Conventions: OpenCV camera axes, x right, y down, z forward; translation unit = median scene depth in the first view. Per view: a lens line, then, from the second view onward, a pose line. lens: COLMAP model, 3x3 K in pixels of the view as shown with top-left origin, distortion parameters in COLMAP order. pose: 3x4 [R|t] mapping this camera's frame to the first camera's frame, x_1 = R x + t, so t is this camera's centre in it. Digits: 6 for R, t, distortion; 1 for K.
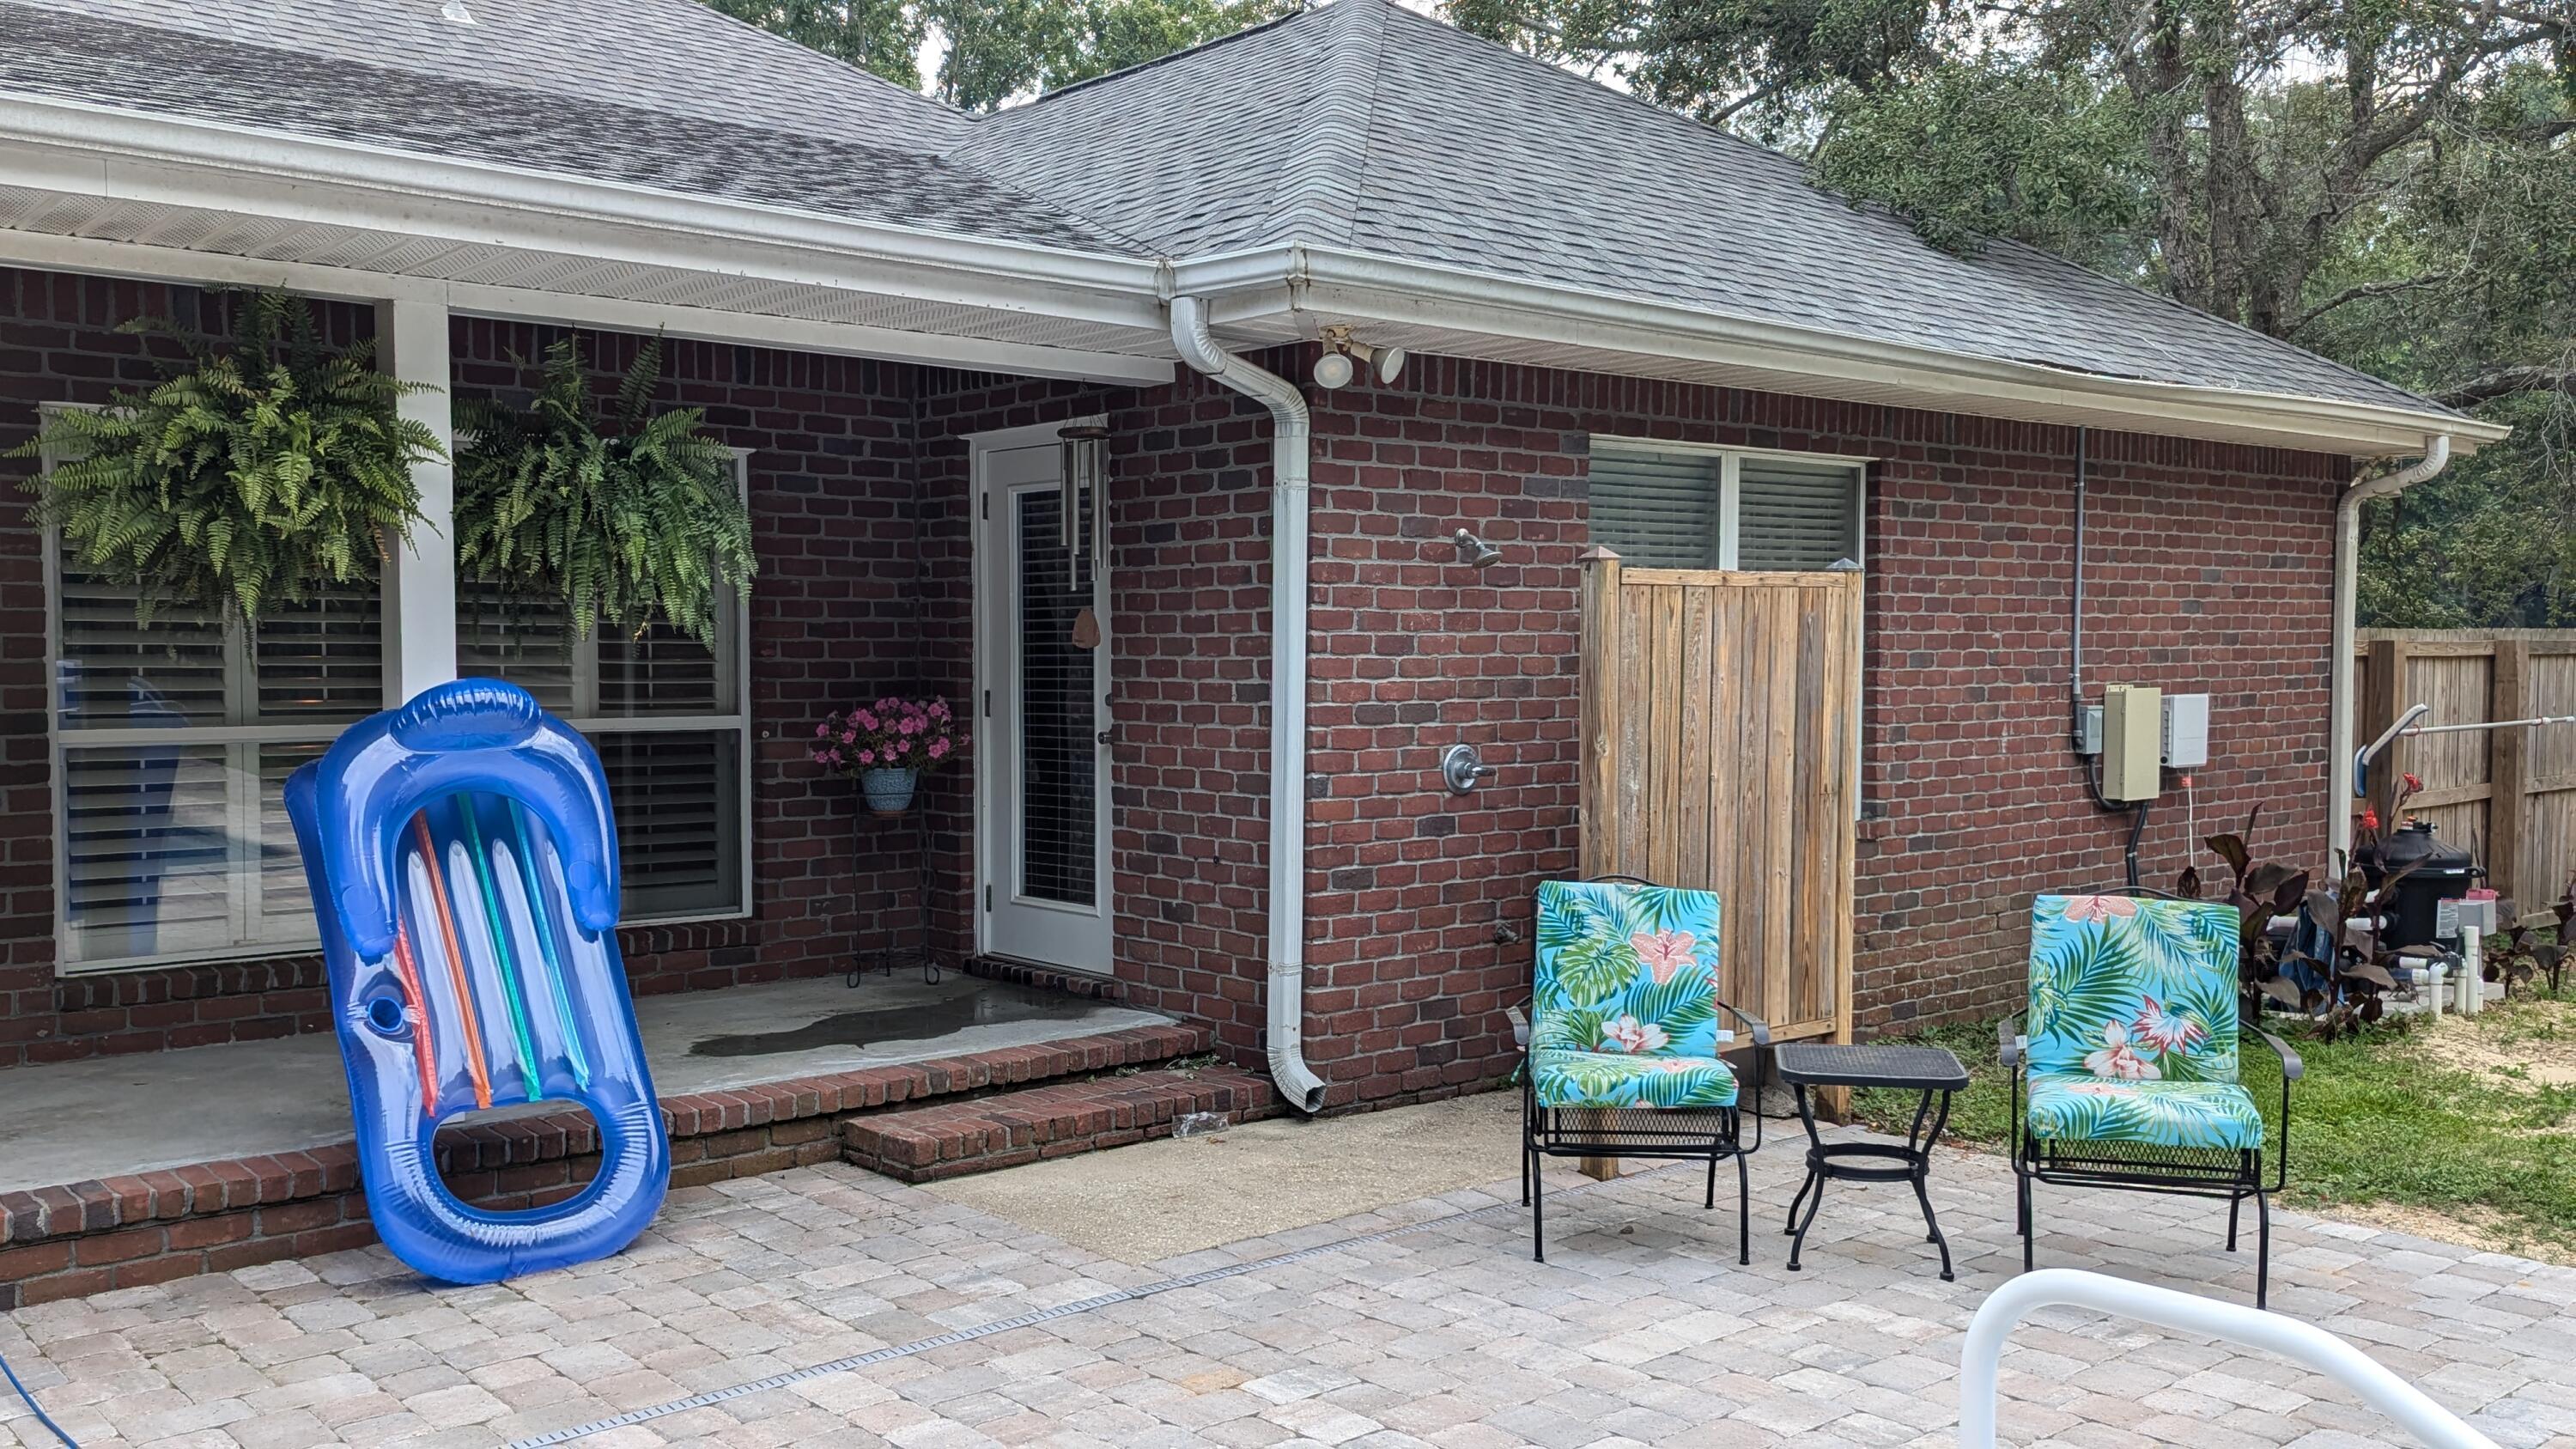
lens RADIAL K [[2212.5, 0, 1296.5], [0, 2212.5, 766.8], [0, 0, 1]] dist [0.059623, -0.014201]
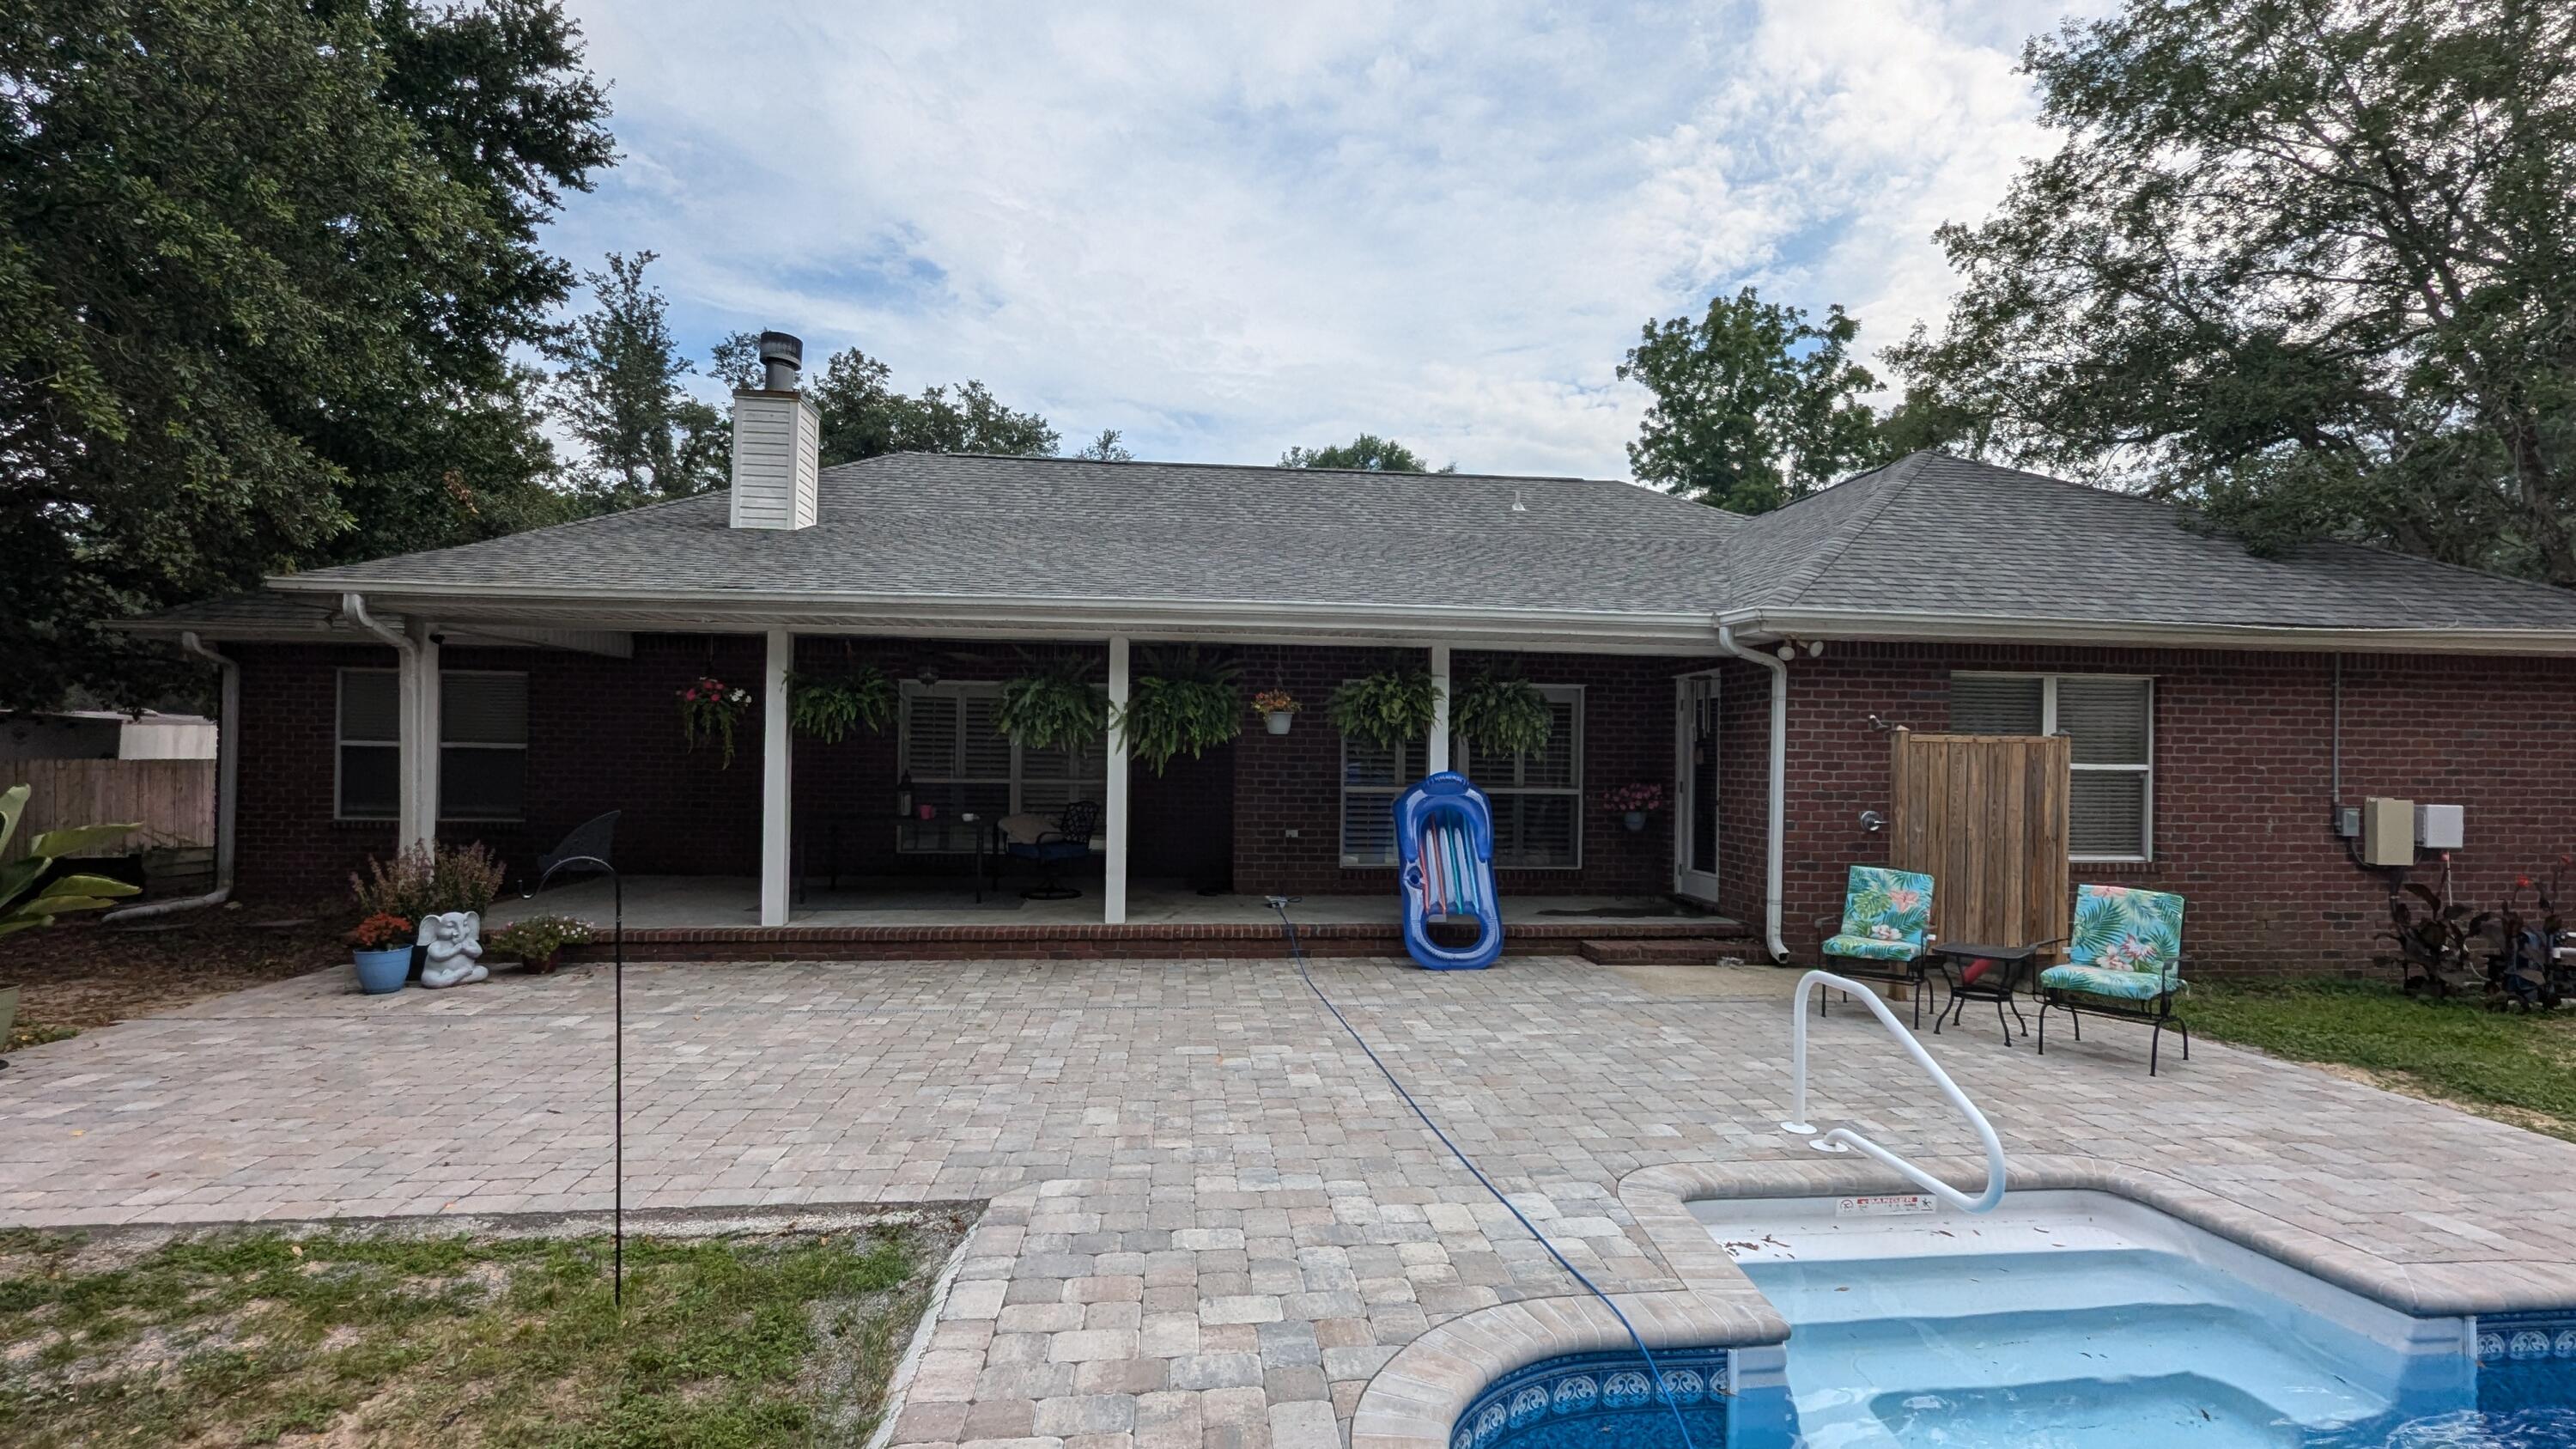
lens RADIAL K [[1063.2, 0, 1301.3], [0, 1063.2, 738.8], [0, 0, 1]] dist [0.001280, -0.000417]
pose [[0.832187, 0.004888, -0.554474, 0.214147], [-0.045822, 0.997147, -0.059981, 0.009298], [0.552599, 0.075323, 0.830037, -0.249220]]
